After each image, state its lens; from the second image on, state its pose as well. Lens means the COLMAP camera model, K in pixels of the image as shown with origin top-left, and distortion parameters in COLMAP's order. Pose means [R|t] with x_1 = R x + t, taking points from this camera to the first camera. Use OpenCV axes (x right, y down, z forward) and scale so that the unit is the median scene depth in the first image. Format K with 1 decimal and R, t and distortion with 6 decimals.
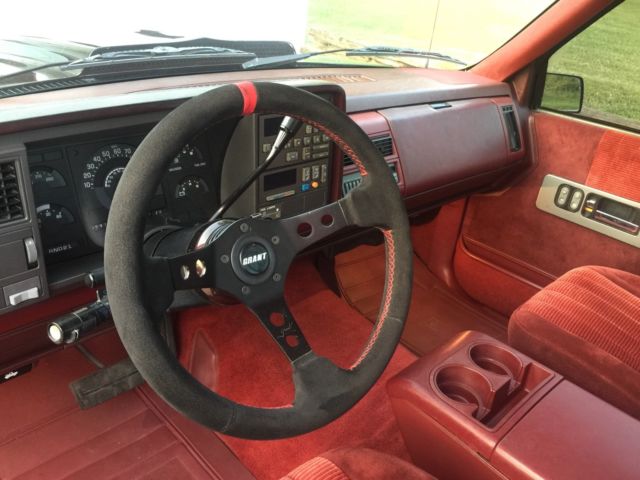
lens RADIAL K [[554.0, 0, 315.0], [0, 554.0, 242.1], [0, 0, 1]] dist [0.072787, -0.098447]
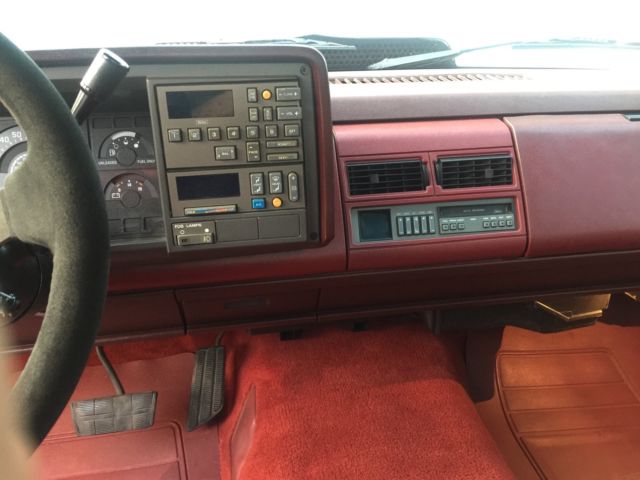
lens RADIAL K [[554.0, 0, 321.5], [0, 554.0, 239.7], [0, 0, 1]] dist [0.072787, -0.098447]
pose [[0.824660, 0.121670, -0.552388, 0.317875], [-0.177204, 0.983001, -0.048031, -0.029111], [0.537154, 0.137494, 0.832202, 0.375090]]
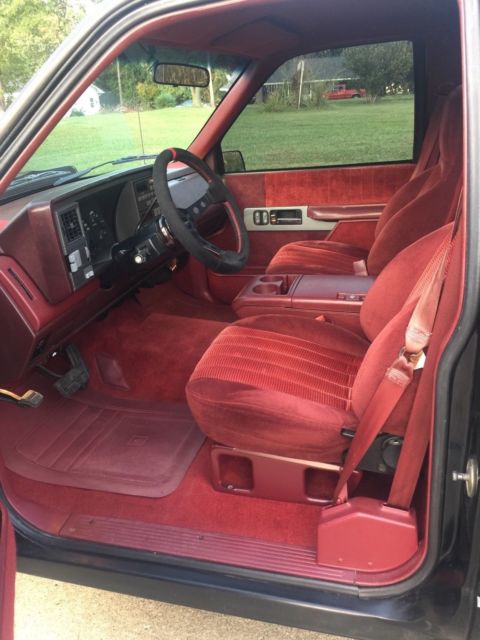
lens RADIAL K [[554.0, 0, 239.8], [0, 554.0, 316.8], [0, 0, 1]] dist [0.072787, -0.098447]
pose [[0.846265, -0.333740, 0.415274, -0.535494], [0.372930, 0.927748, -0.014380, 0.268756], [-0.380471, 0.167037, 0.909583, -0.607313]]
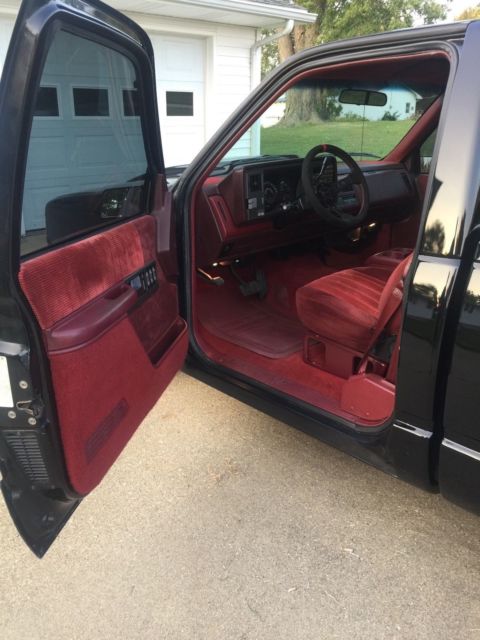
lens RADIAL K [[554.0, 0, 234.4], [0, 554.0, 319.4], [0, 0, 1]] dist [0.072787, -0.098447]
pose [[0.993806, -0.105546, -0.034782, -0.353518], [0.100075, 0.986070, -0.132854, 0.677070], [0.048319, 0.128550, 0.990525, -1.363435]]
